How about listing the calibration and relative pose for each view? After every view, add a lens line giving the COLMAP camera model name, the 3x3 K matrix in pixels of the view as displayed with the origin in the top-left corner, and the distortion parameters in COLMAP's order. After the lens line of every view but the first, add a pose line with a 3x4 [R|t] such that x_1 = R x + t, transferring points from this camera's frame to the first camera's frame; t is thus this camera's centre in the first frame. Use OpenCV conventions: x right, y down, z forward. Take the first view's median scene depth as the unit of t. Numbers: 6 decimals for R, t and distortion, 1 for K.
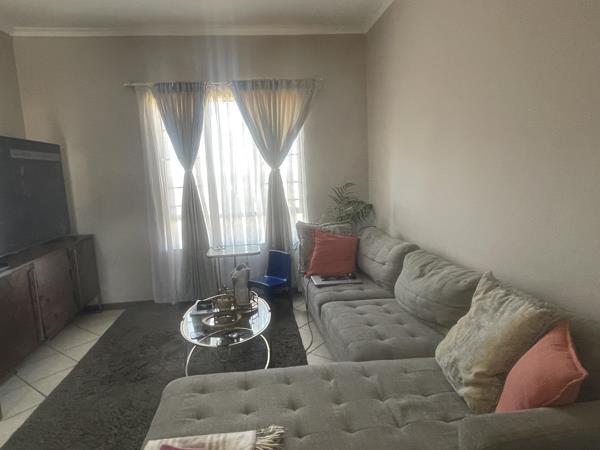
lens RADIAL K [[397.5, 0, 296.2], [0, 397.5, 226.7], [0, 0, 1]] dist [0.008329, -0.016183]
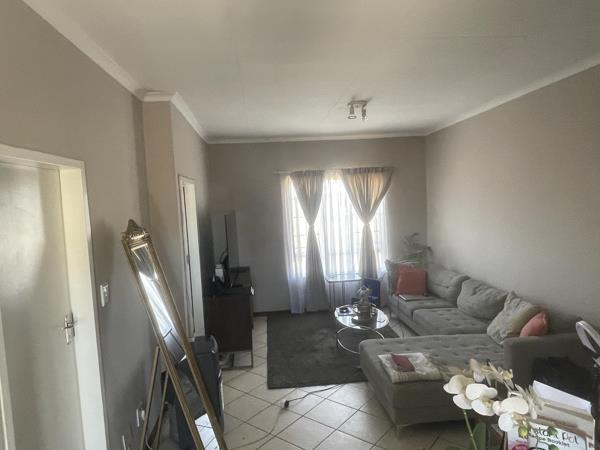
lens RADIAL K [[397.5, 0, 296.2], [0, 397.5, 226.7], [0, 0, 1]] dist [0.008329, -0.016183]
pose [[0.999001, 0.002180, -0.044636, -0.347614], [-0.004859, 0.998187, -0.060000, -0.058411], [0.044424, 0.060157, 0.997200, -0.720745]]
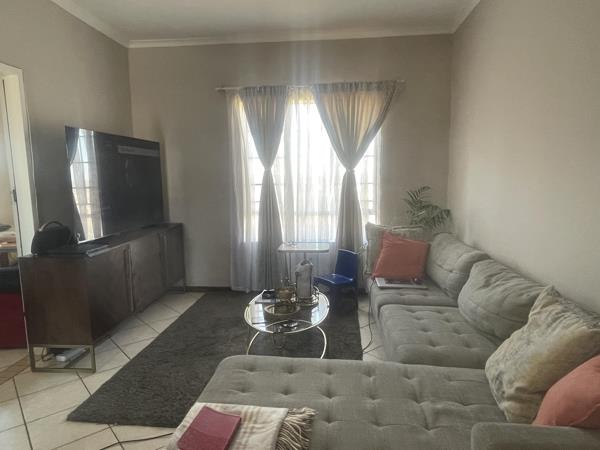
lens RADIAL K [[397.5, 0, 296.2], [0, 397.5, 226.7], [0, 0, 1]] dist [0.008329, -0.016183]
pose [[0.974387, 0.063413, -0.215750, 0.056217], [-0.063923, 0.997944, 0.004621, 0.004598], [0.215599, 0.009289, 0.976438, -0.027845]]
